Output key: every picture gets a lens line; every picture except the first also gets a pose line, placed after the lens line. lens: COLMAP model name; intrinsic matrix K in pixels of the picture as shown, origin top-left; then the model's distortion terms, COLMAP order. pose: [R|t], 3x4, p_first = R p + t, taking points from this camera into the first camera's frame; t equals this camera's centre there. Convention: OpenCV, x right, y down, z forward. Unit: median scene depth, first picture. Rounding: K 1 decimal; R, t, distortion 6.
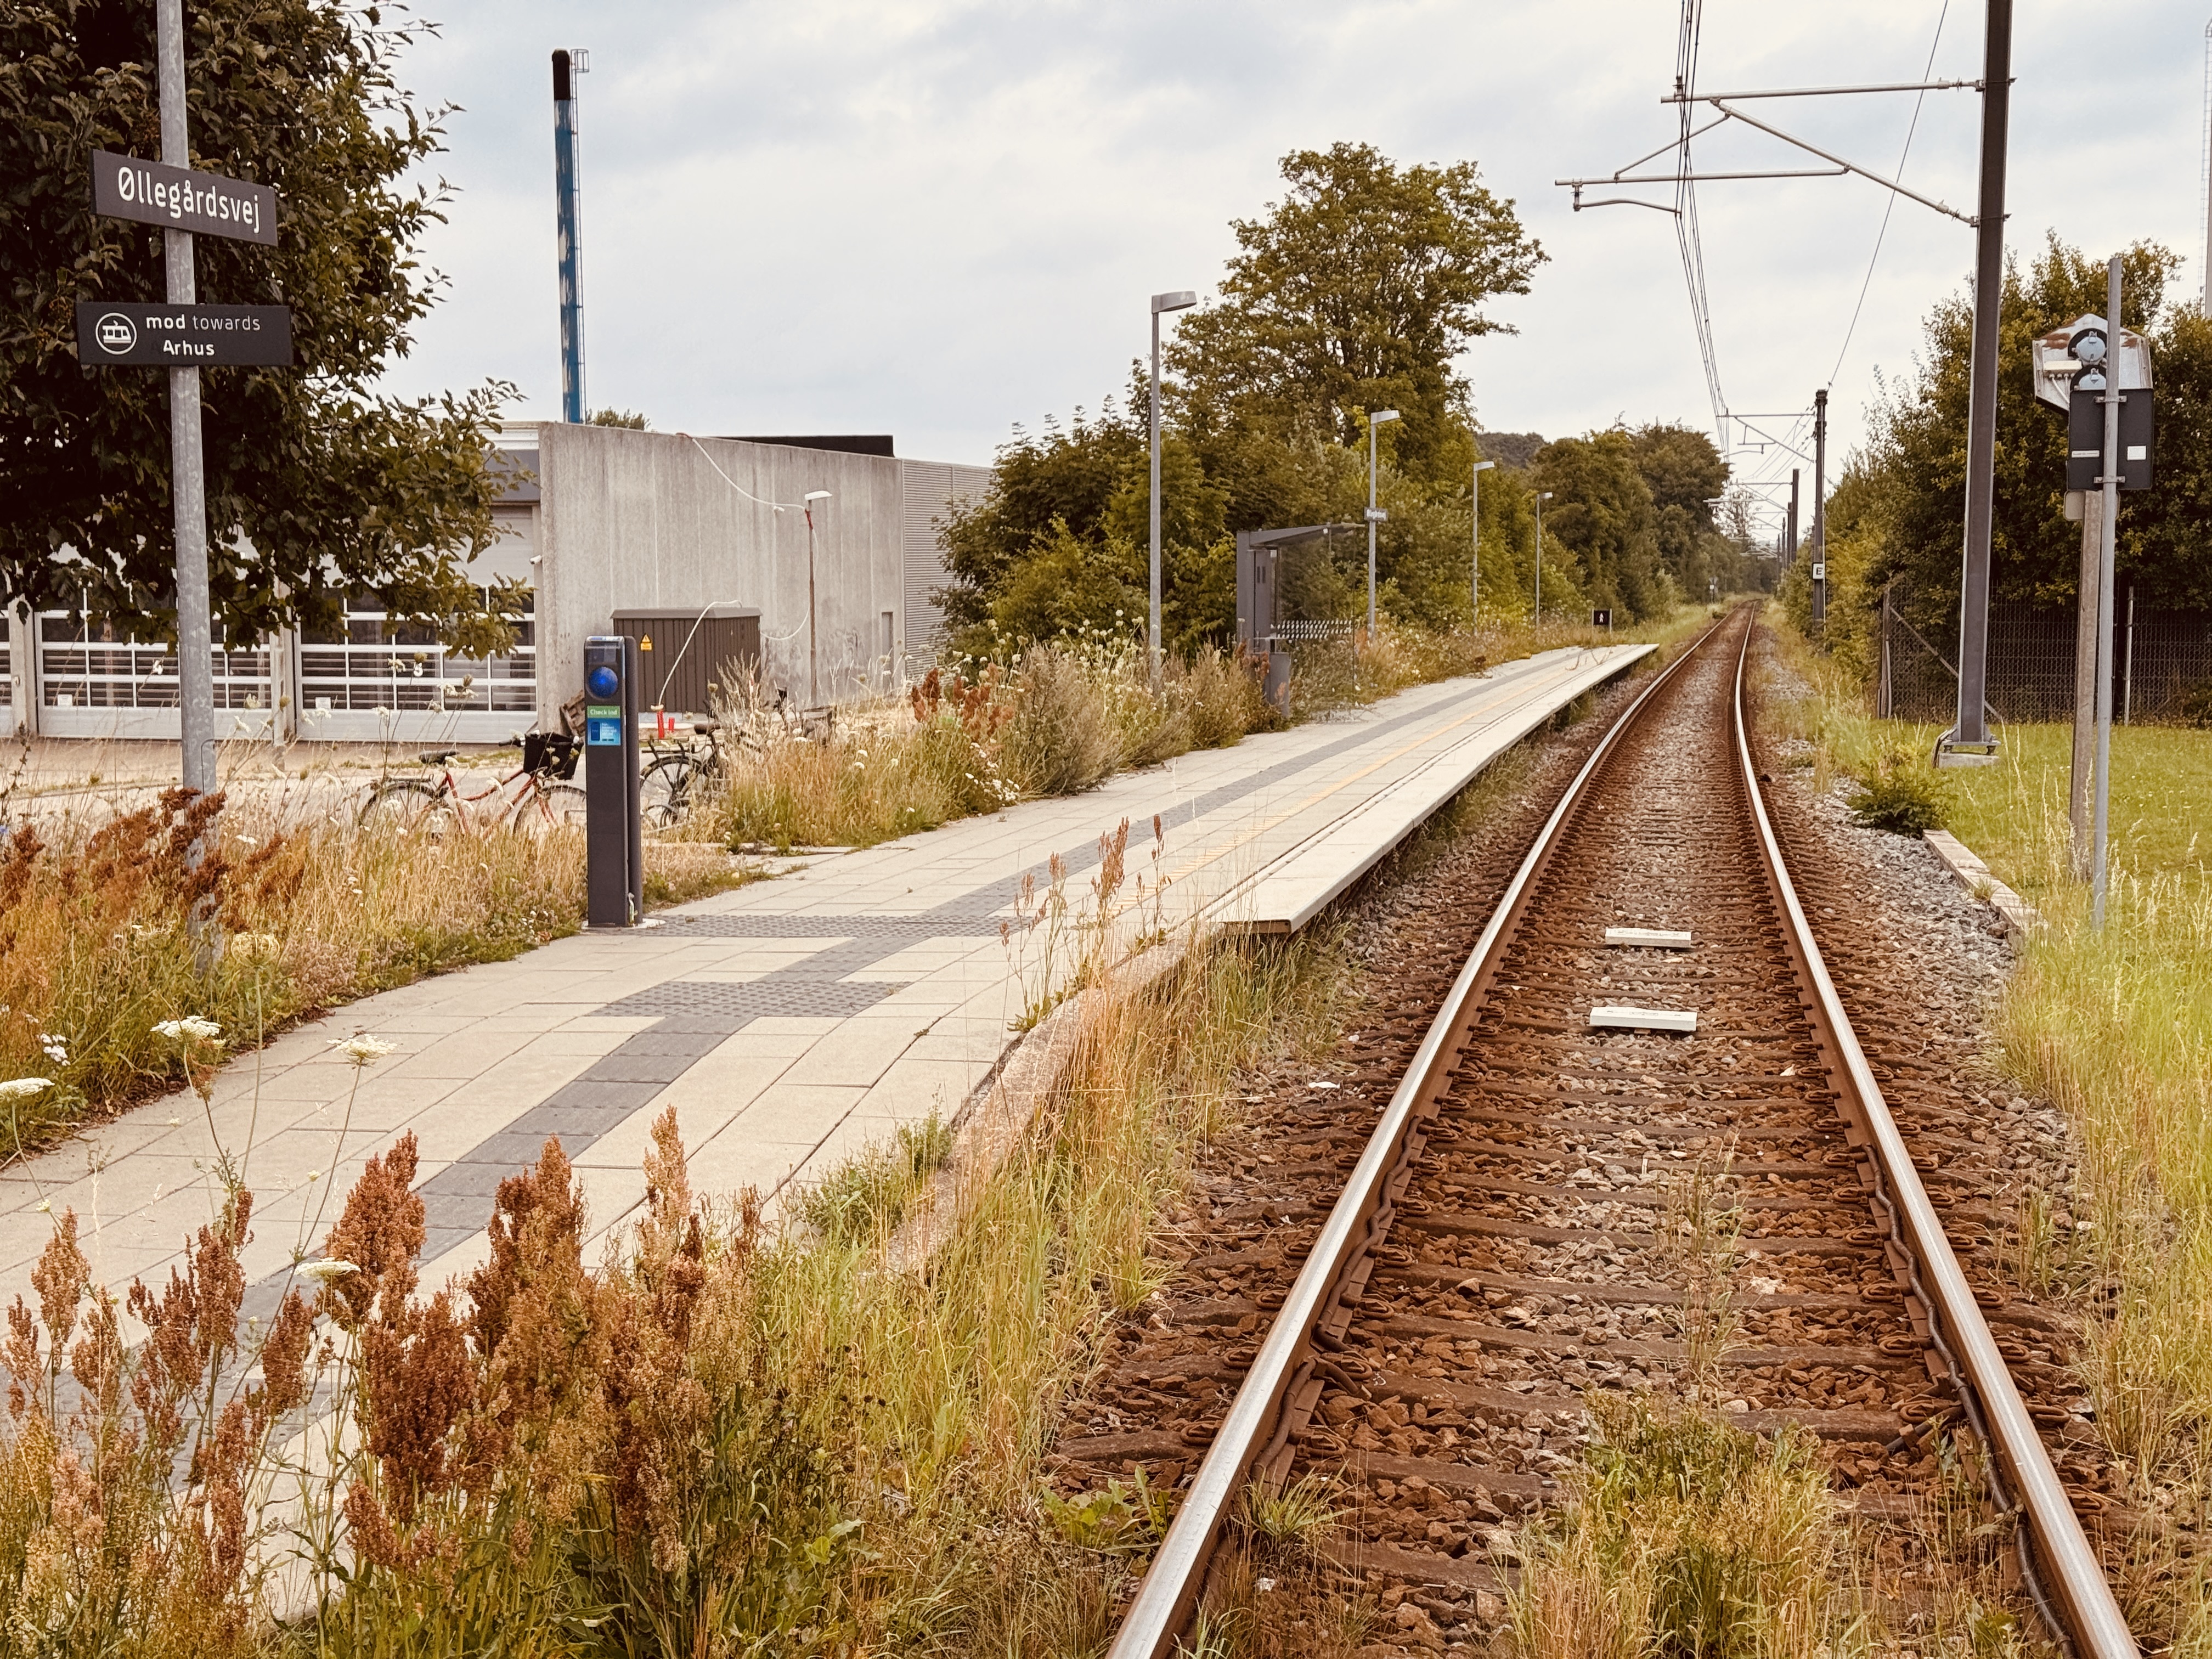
lens RADIAL K [[3038.6, 0, 1106.0], [0, 3038.6, 829.5], [0, 0, 1]] dist [0.167245, -0.233815]
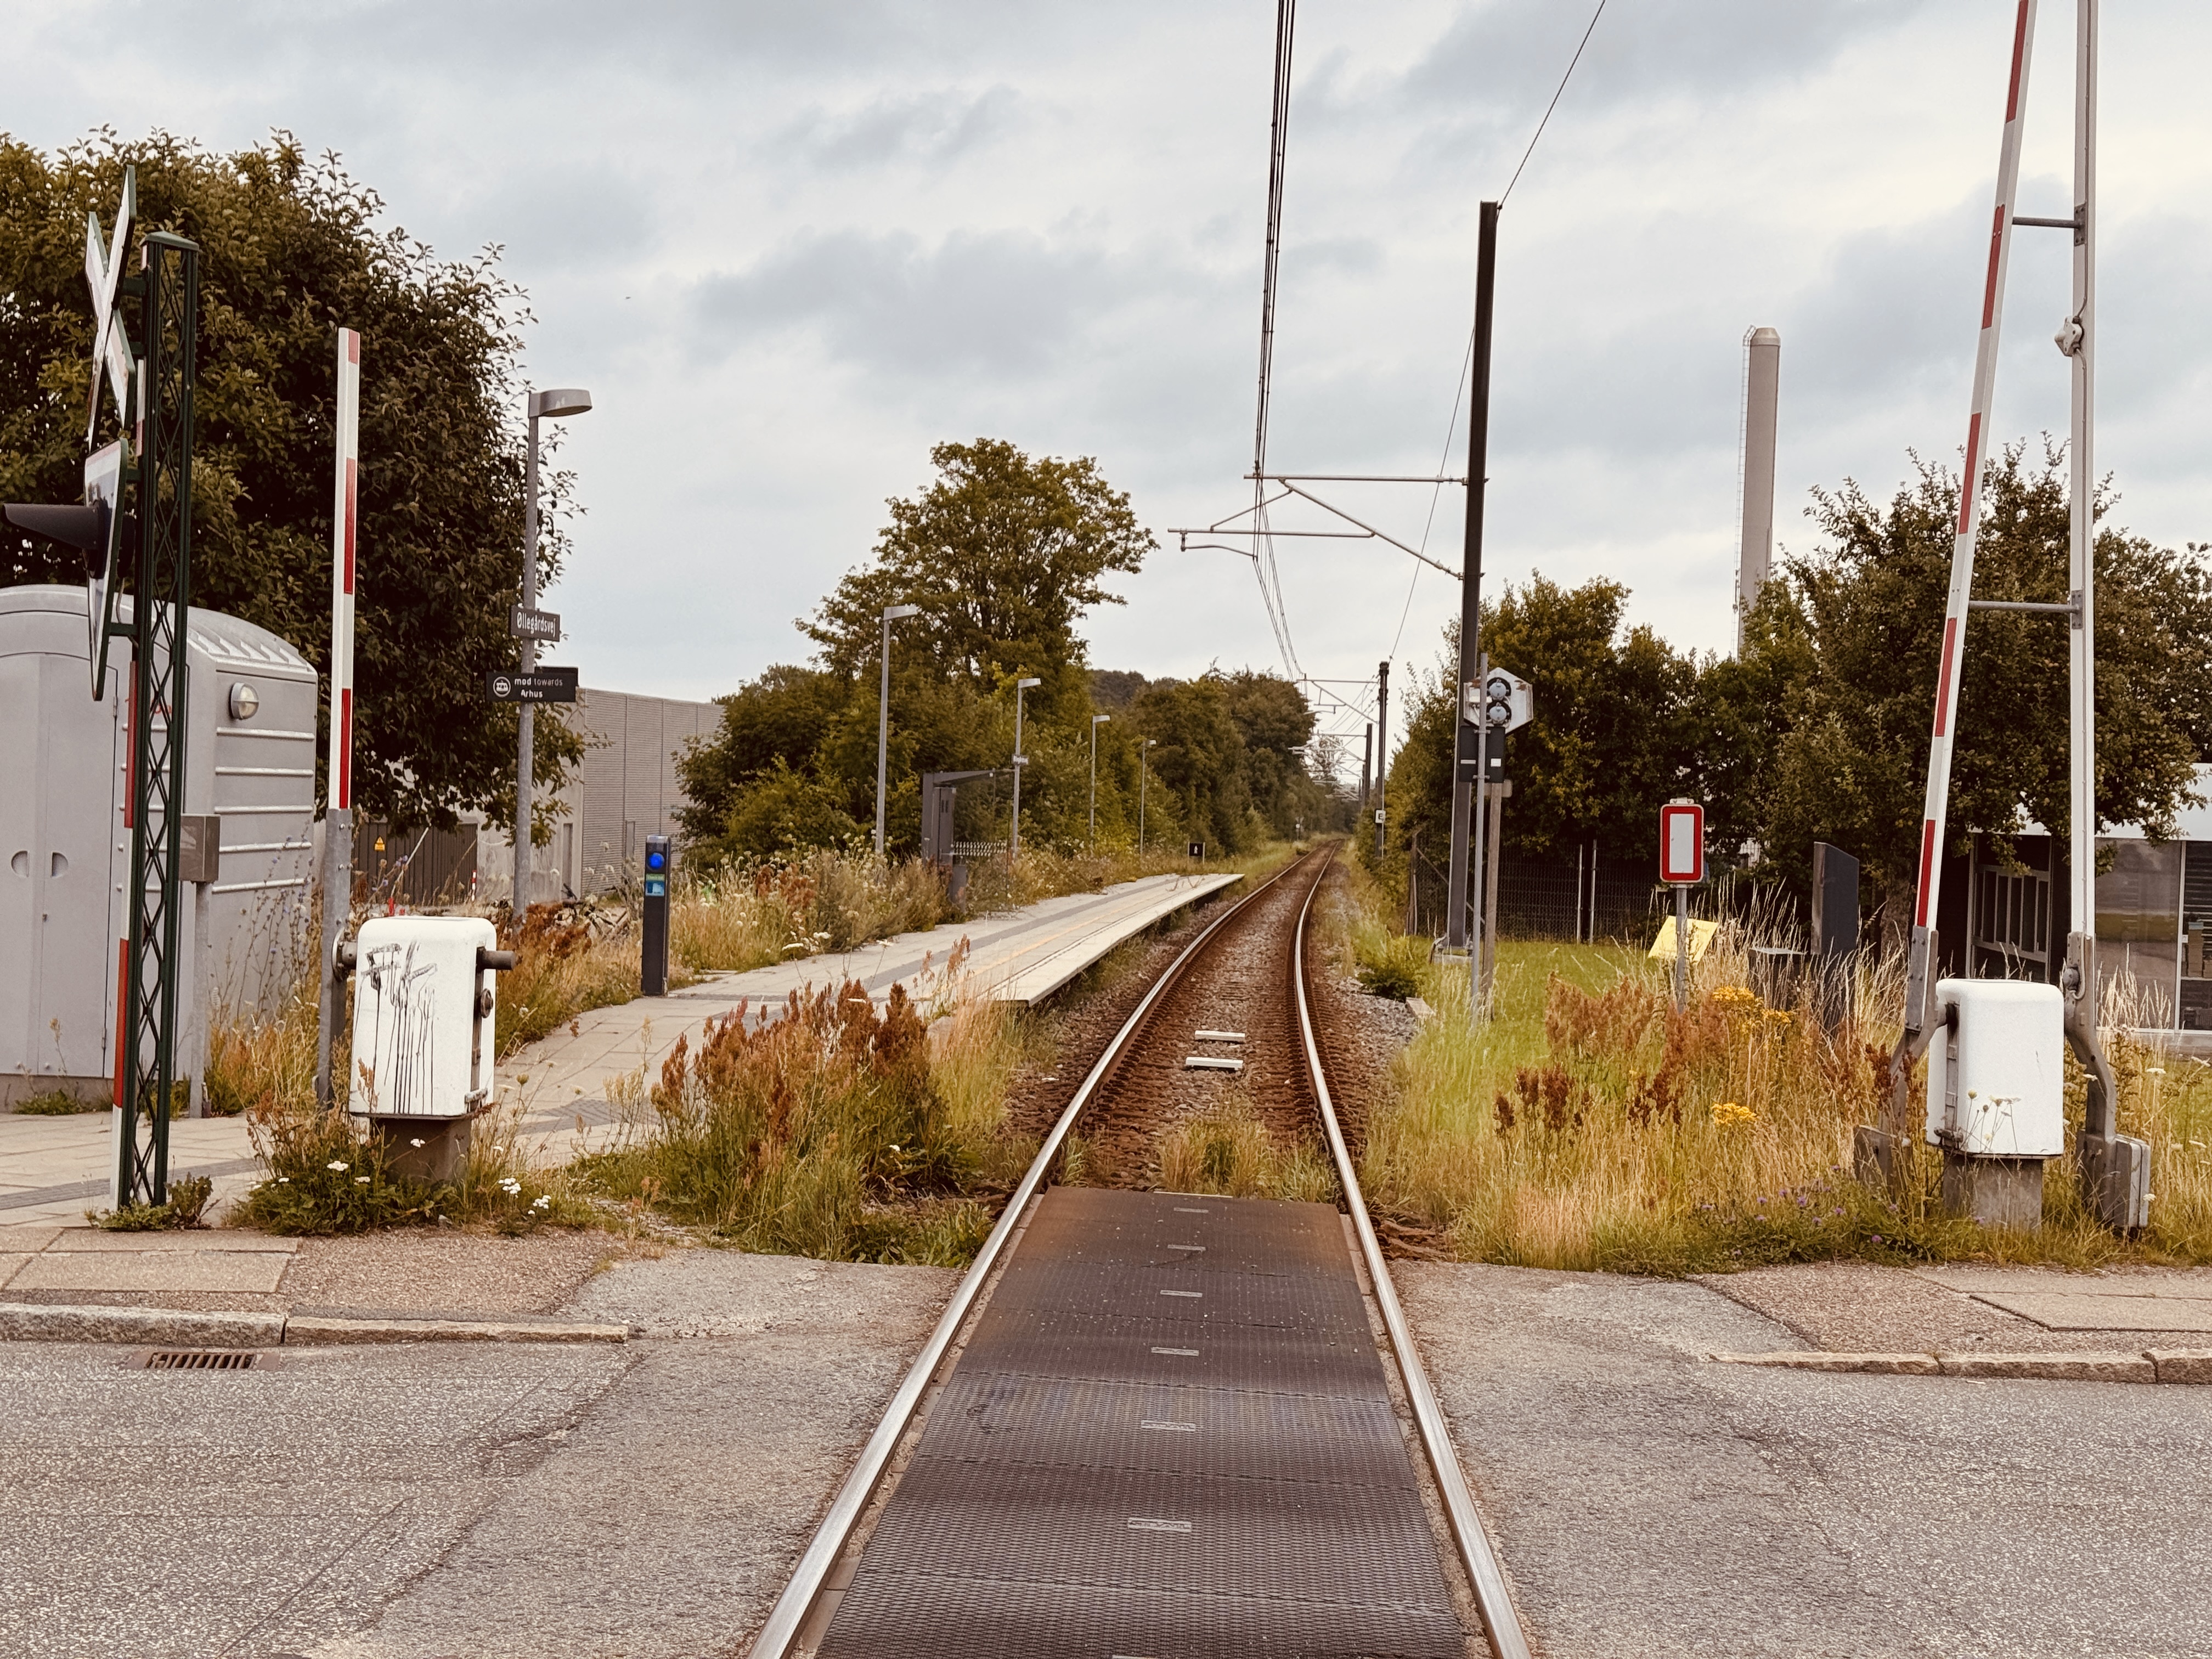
lens RADIAL K [[3038.6, 0, 1106.0], [0, 3038.6, 829.5], [0, 0, 1]] dist [0.167245, -0.233815]
pose [[0.990922, 0.033059, 0.130308, -0.029511], [-0.023414, 0.996919, -0.074860, 0.013595], [-0.132382, 0.071129, 0.988643, -0.181567]]
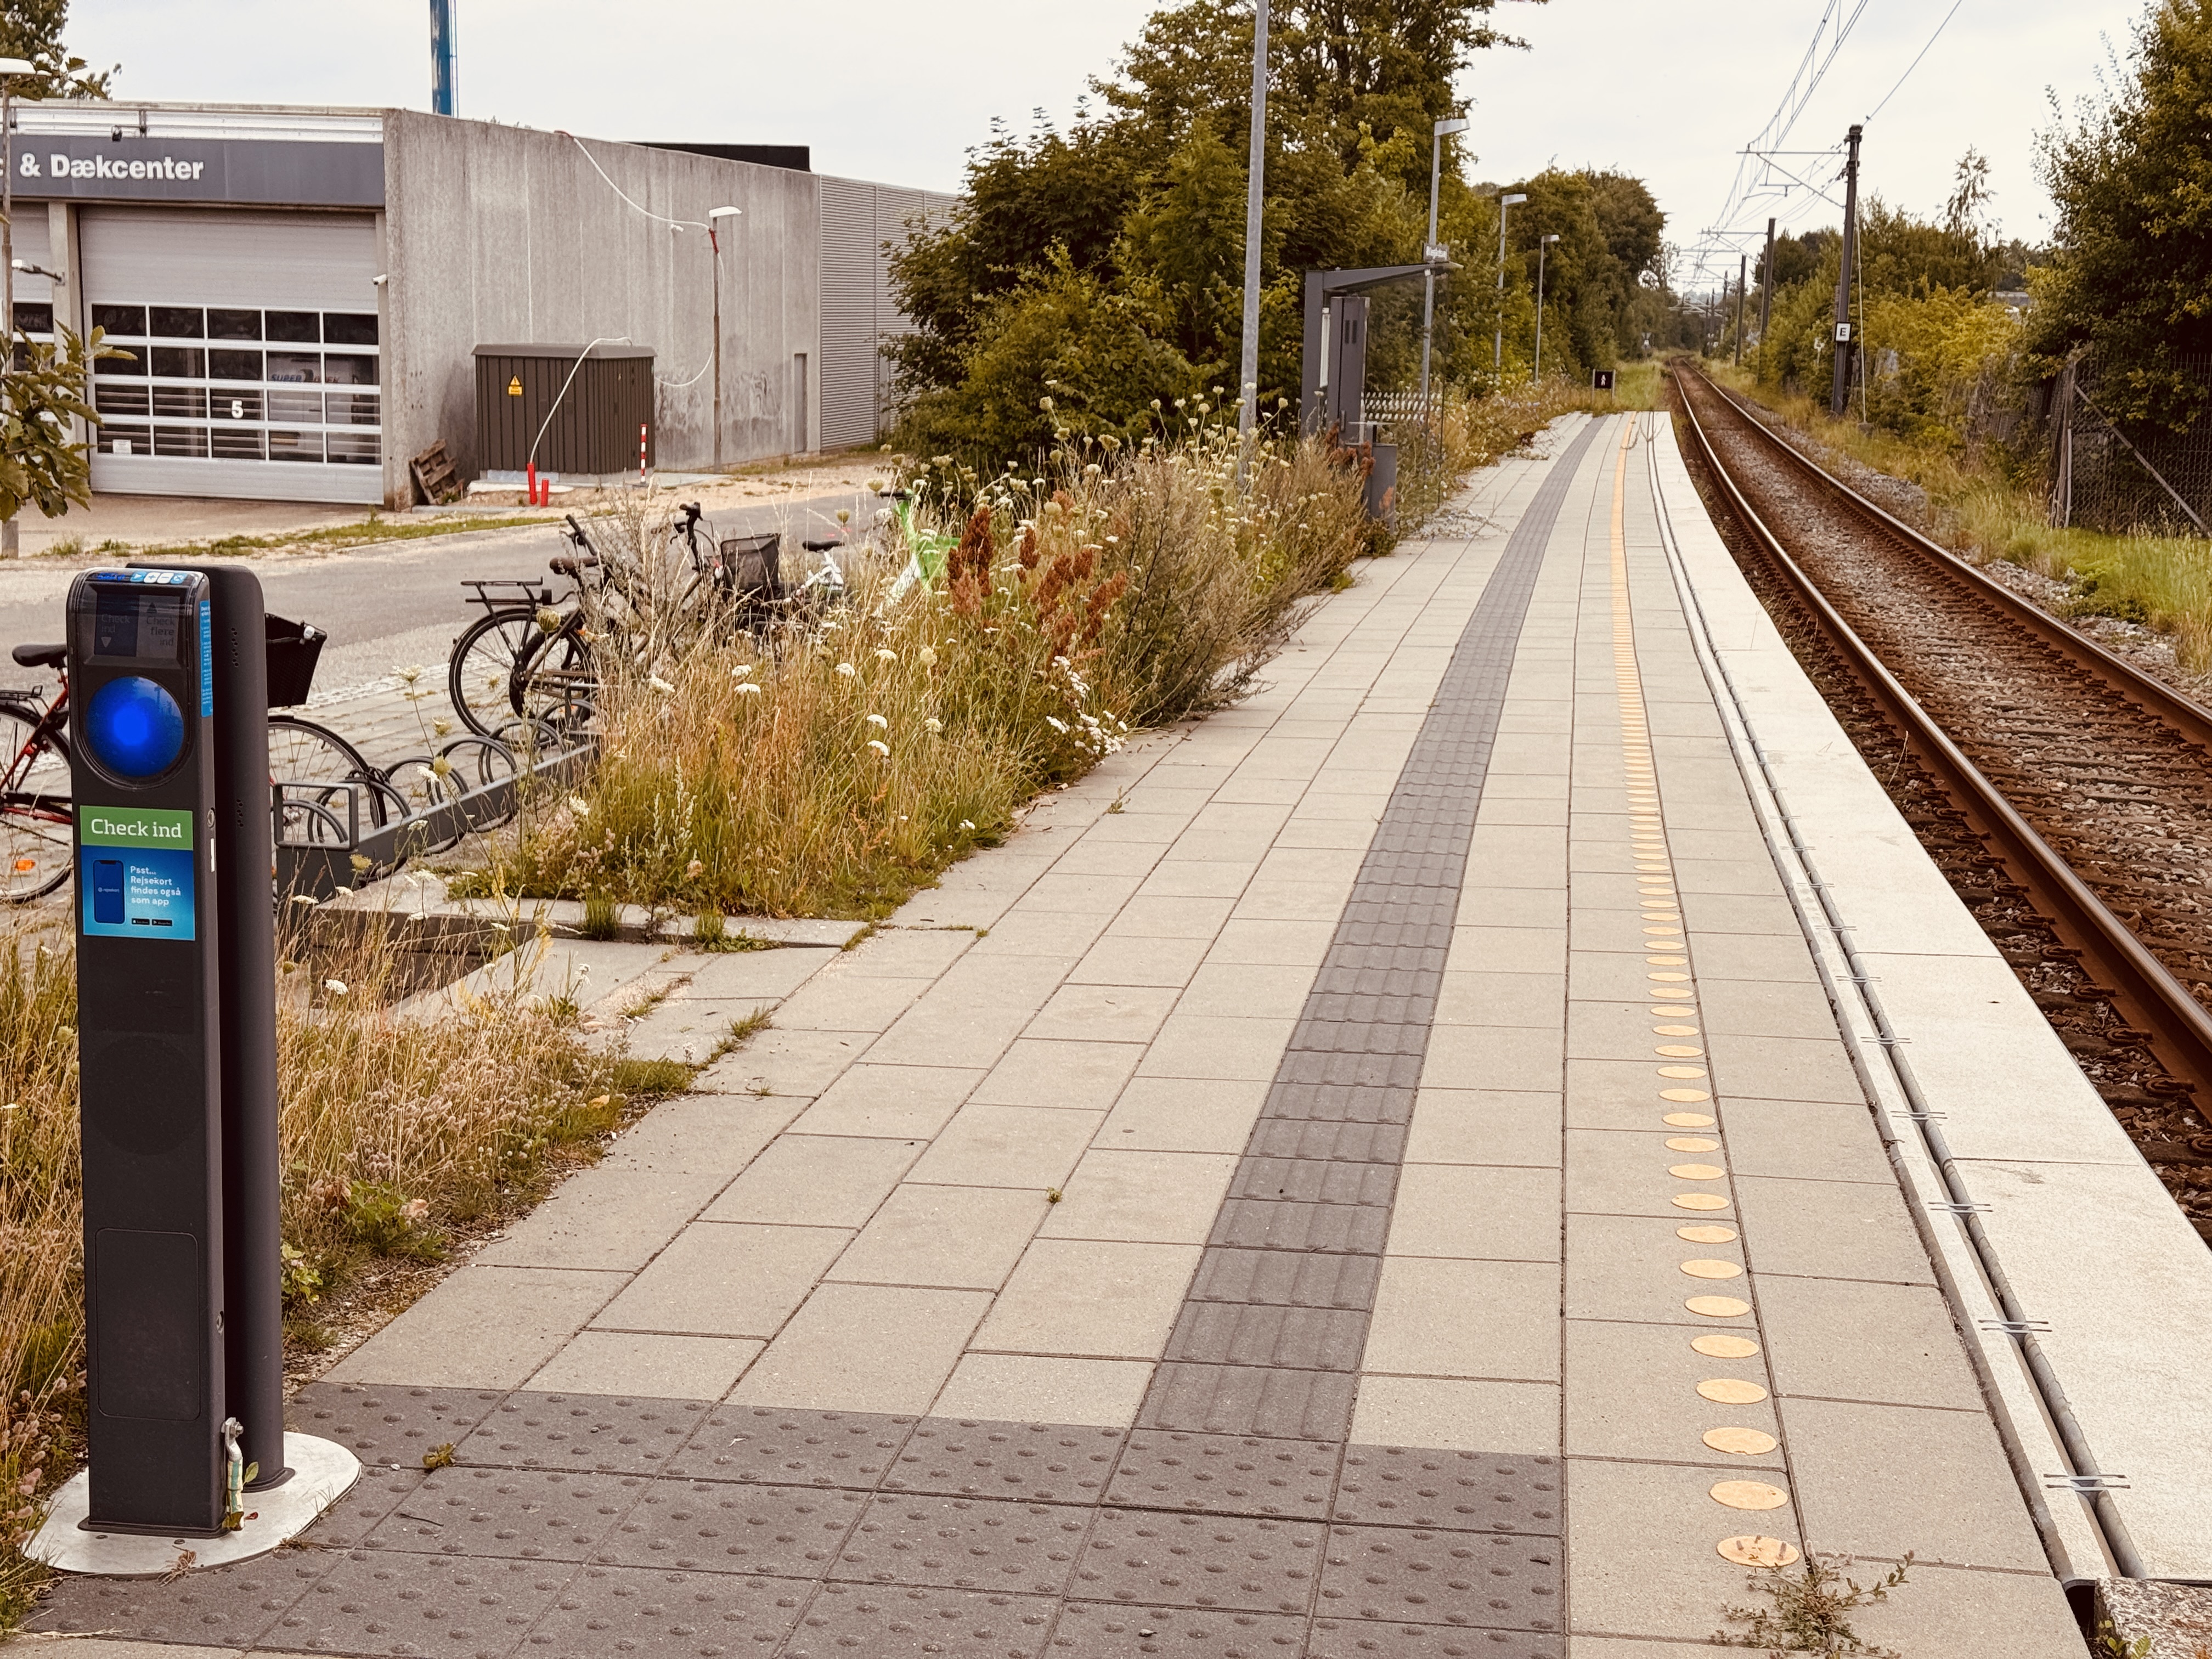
lens RADIAL K [[3038.6, 0, 1106.0], [0, 3038.6, 829.5], [0, 0, 1]] dist [0.167245, -0.233815]
pose [[0.999126, 0.020696, 0.036321, -0.018068], [-0.023668, 0.996236, 0.083394, -0.014314], [-0.034459, -0.084181, 0.995854, 0.154201]]
